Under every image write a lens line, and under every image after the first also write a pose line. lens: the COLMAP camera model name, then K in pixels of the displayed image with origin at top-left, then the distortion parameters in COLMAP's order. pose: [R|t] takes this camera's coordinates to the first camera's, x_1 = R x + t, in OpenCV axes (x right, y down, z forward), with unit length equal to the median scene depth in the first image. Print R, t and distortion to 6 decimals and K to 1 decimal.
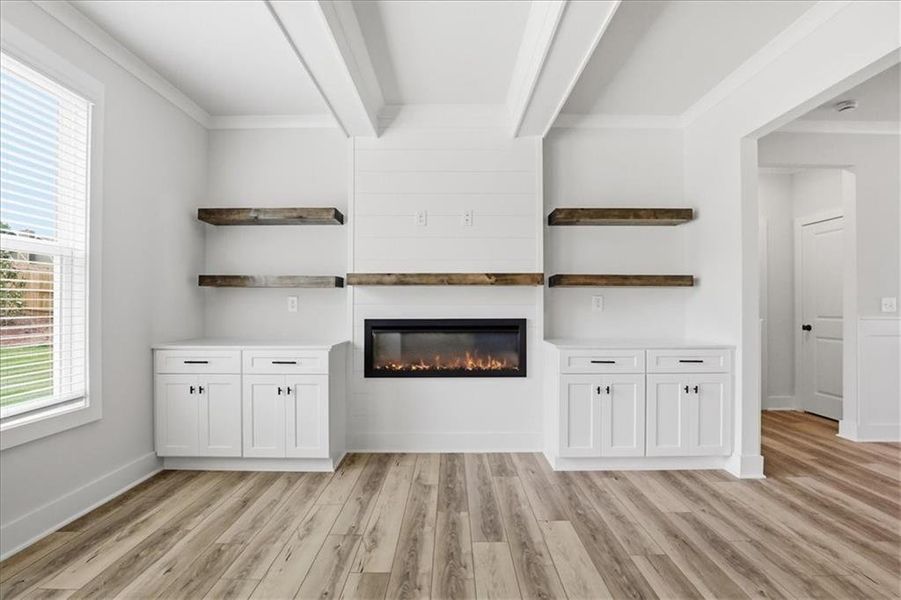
lens RADIAL K [[411.1, 0, 454.5], [0, 411.1, 298.8], [0, 0, 1]] dist [-0.034161, 0.004836]
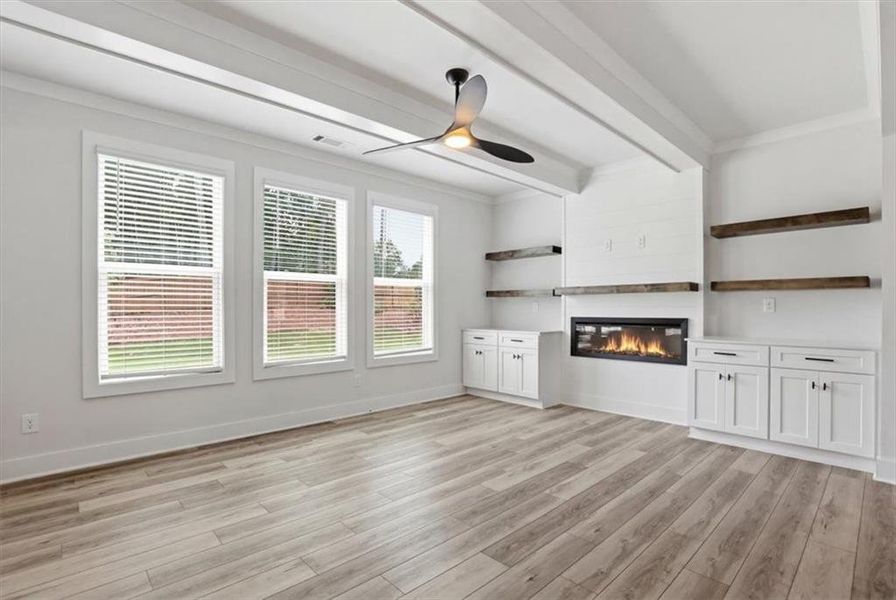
lens RADIAL K [[417.5, 0, 454.6], [0, 417.5, 304.5], [0, 0, 1]] dist [-0.036704, 0.007102]
pose [[0.691310, -0.007035, -0.722524, 0.639481], [0.006913, 0.999971, -0.003122, 0.005418], [0.722525, -0.002836, 0.691339, -0.393147]]
